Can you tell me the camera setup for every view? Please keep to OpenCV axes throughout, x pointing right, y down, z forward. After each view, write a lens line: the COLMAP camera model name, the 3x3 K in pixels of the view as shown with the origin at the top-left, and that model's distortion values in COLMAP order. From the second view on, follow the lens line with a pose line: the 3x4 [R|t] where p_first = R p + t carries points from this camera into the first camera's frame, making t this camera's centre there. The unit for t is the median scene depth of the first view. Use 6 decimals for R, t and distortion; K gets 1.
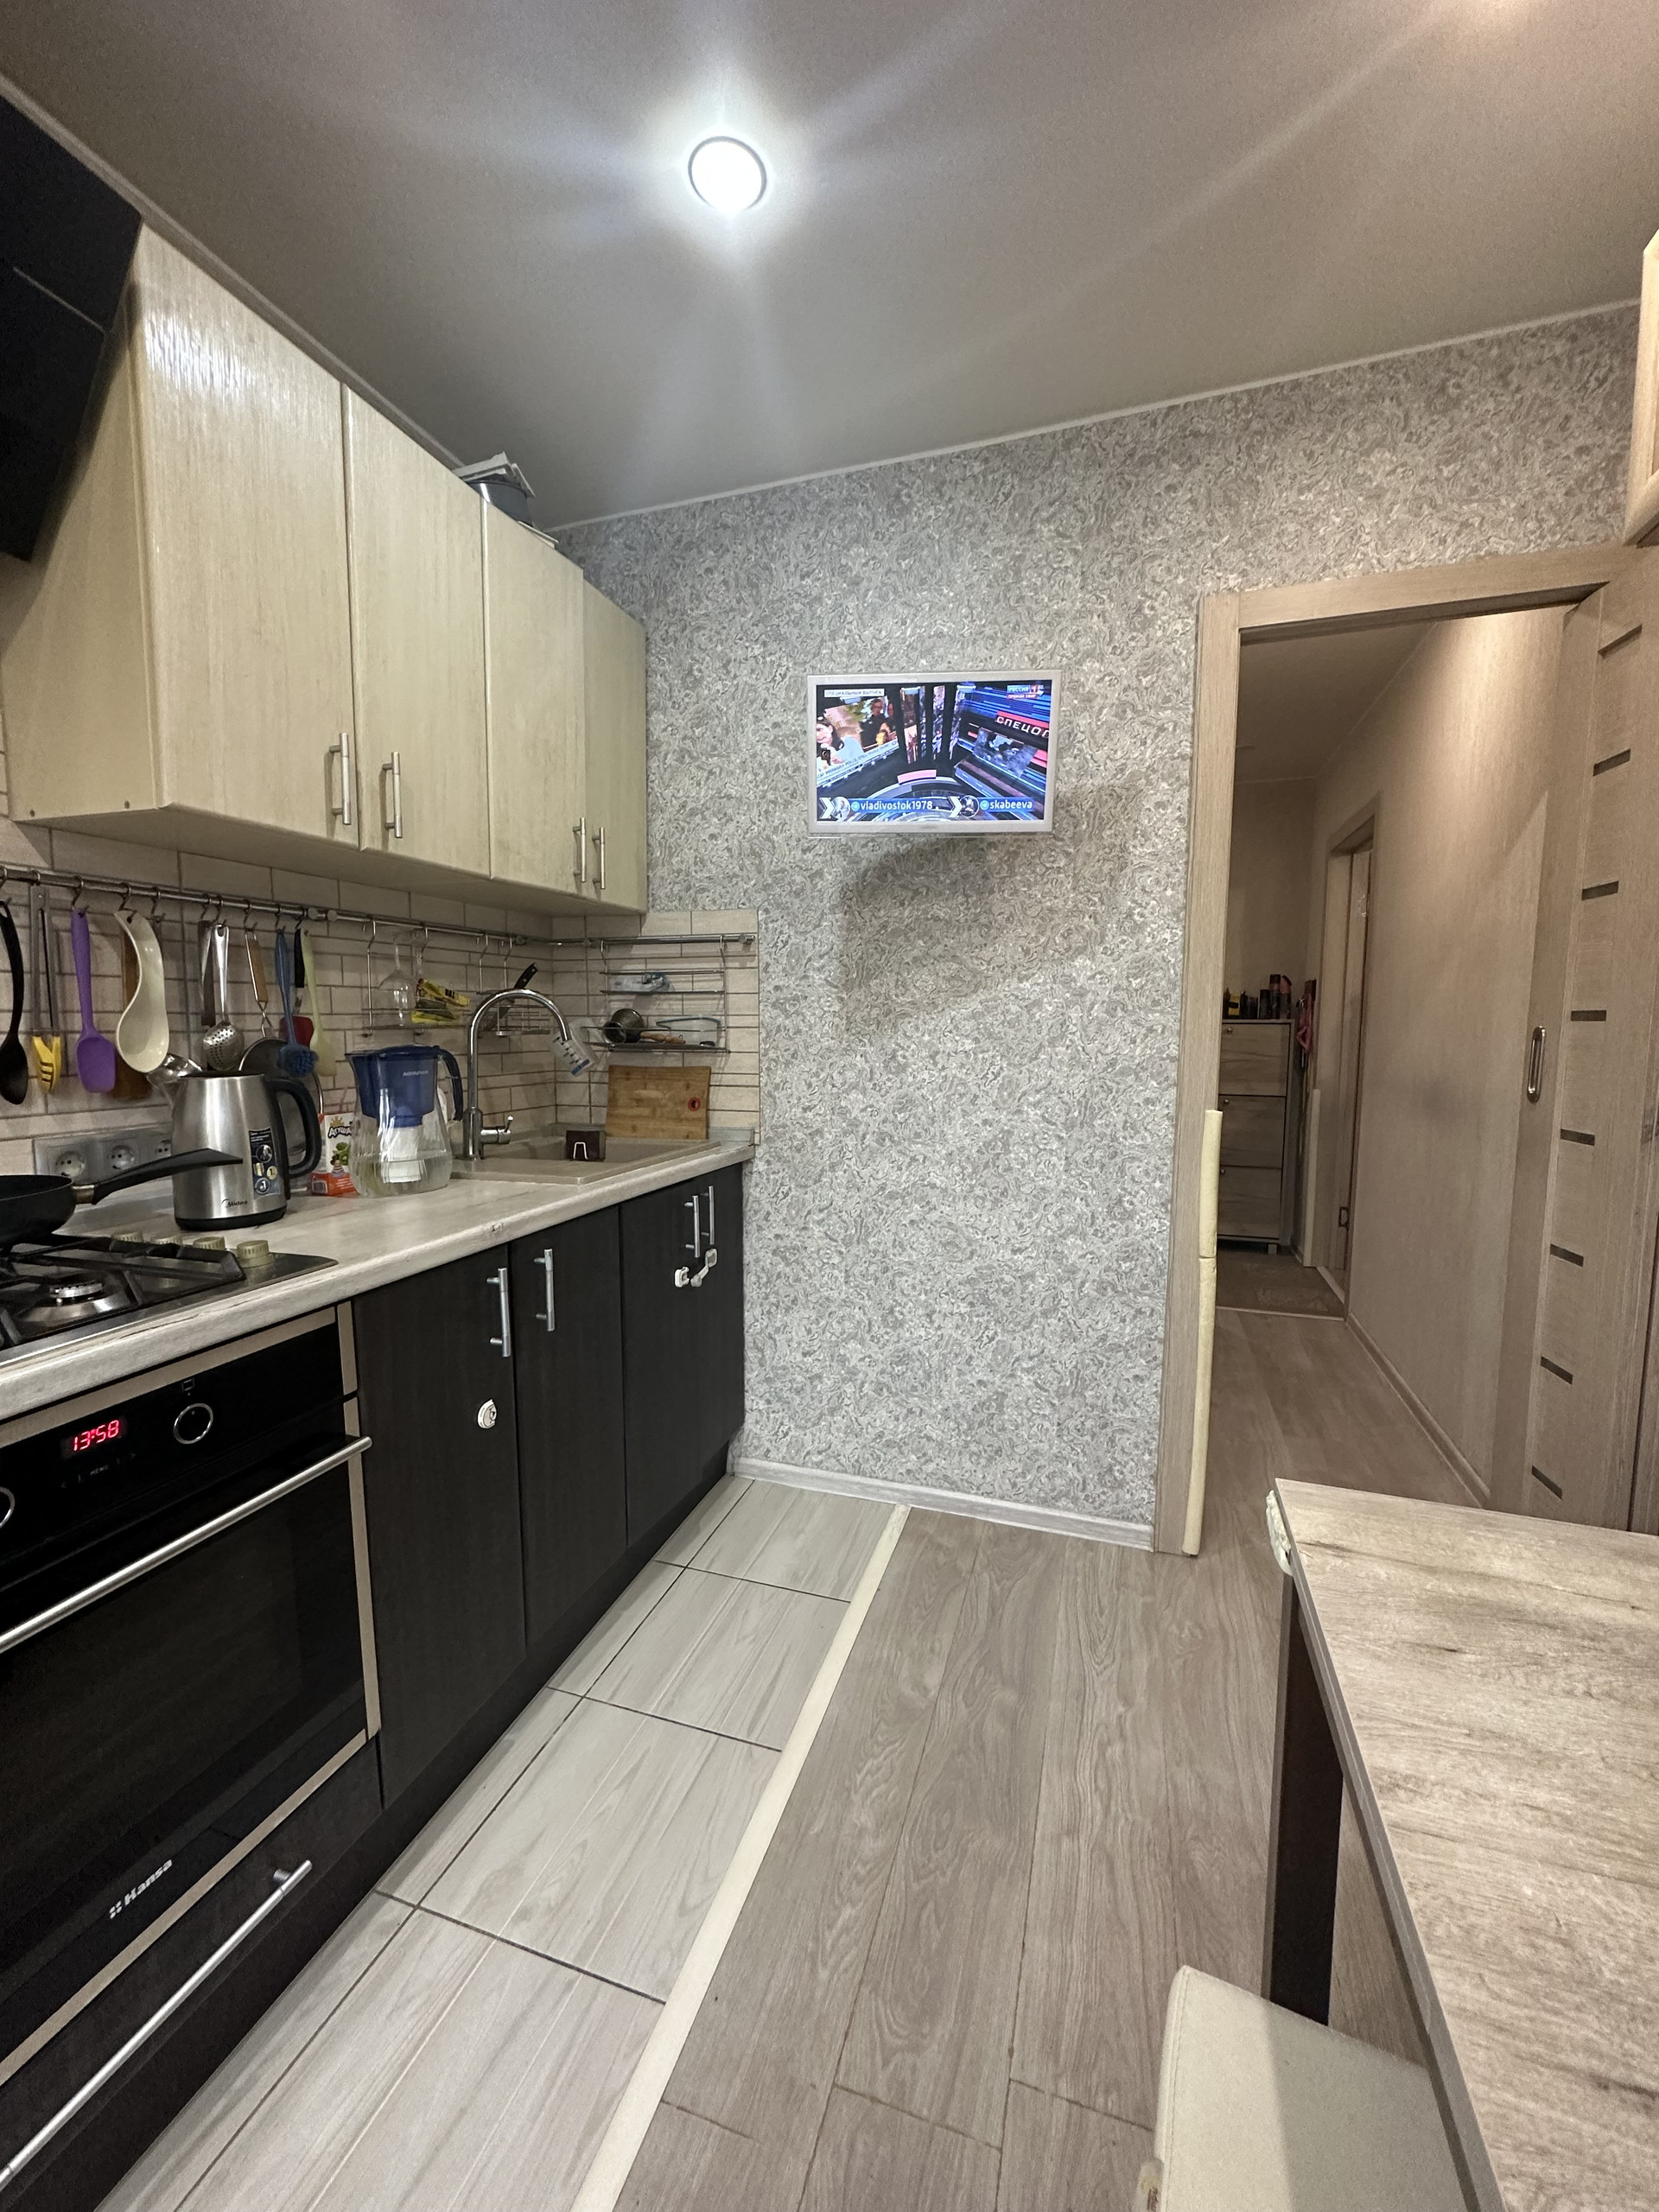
lens RADIAL K [[877.0, 0, 829.5], [0, 877.0, 1106.0], [0, 0, 1]] dist [-0.004677, -0.000163]
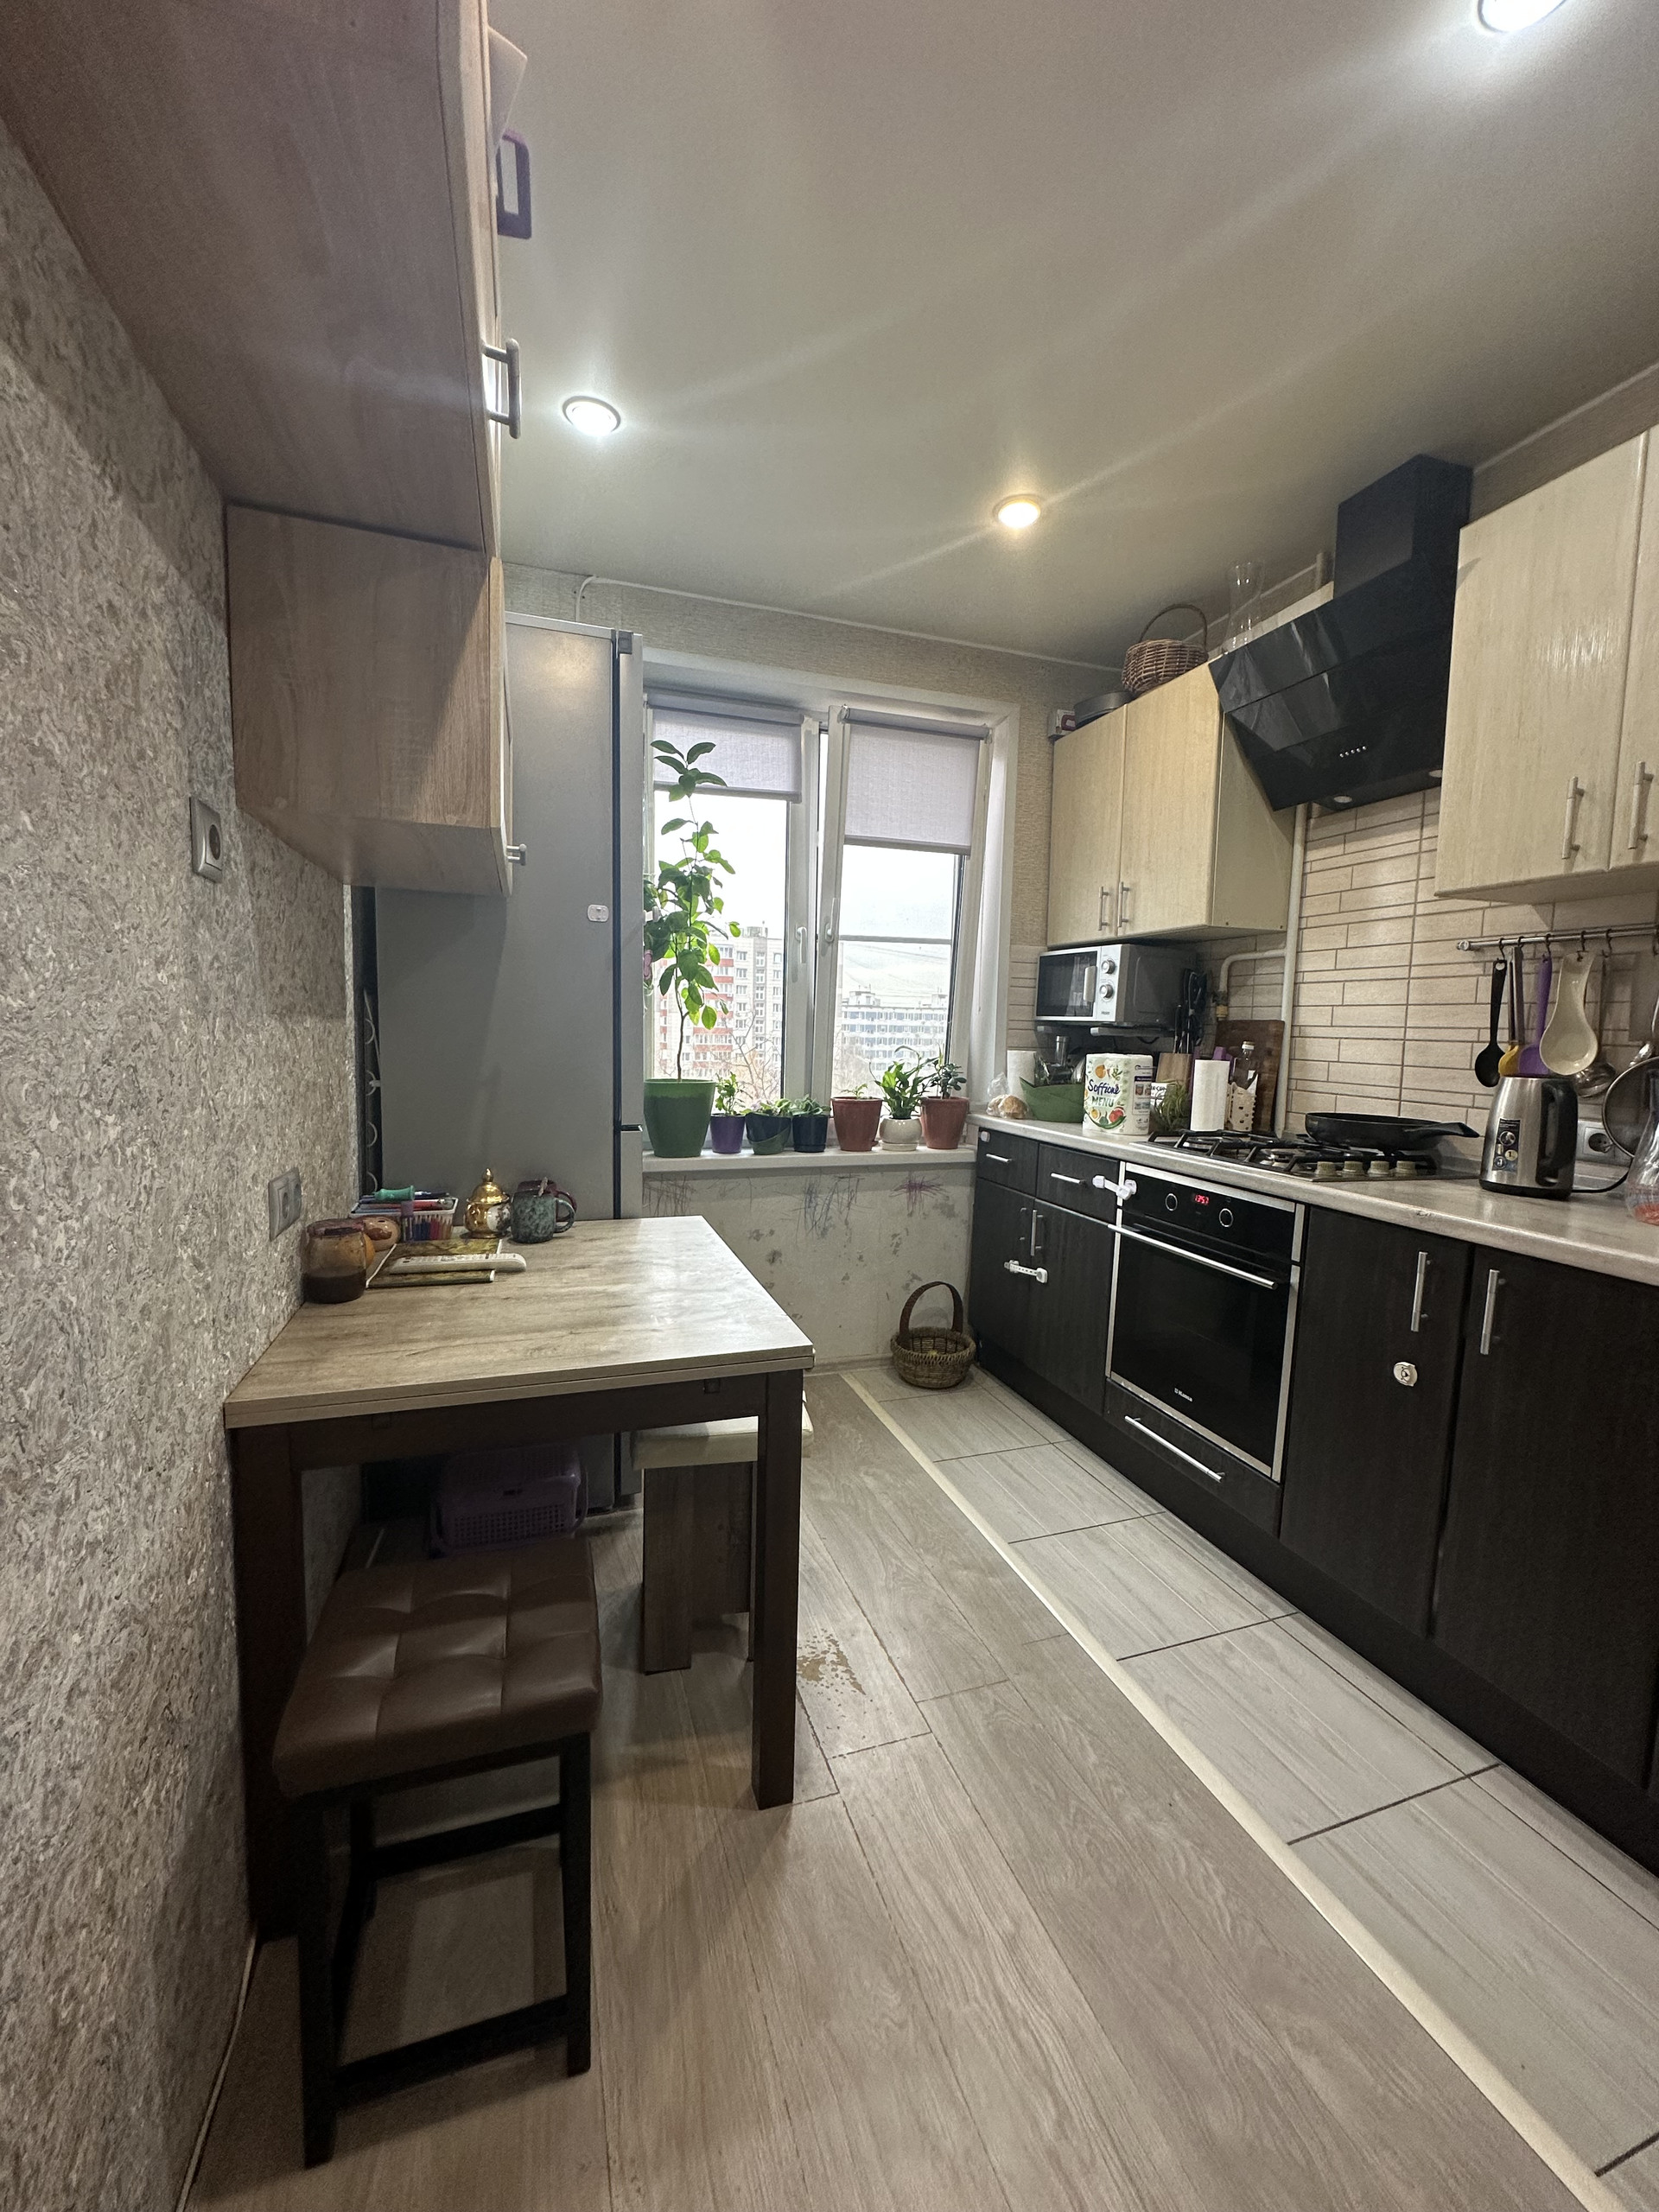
lens RADIAL K [[877.0, 0, 829.5], [0, 877.0, 1106.0], [0, 0, 1]] dist [-0.004677, -0.000163]
pose [[-0.792851, 0.040352, -0.608079, 0.976076], [-0.080405, 0.982156, 0.170012, -0.138576], [0.604089, 0.183687, -0.775459, 1.498193]]
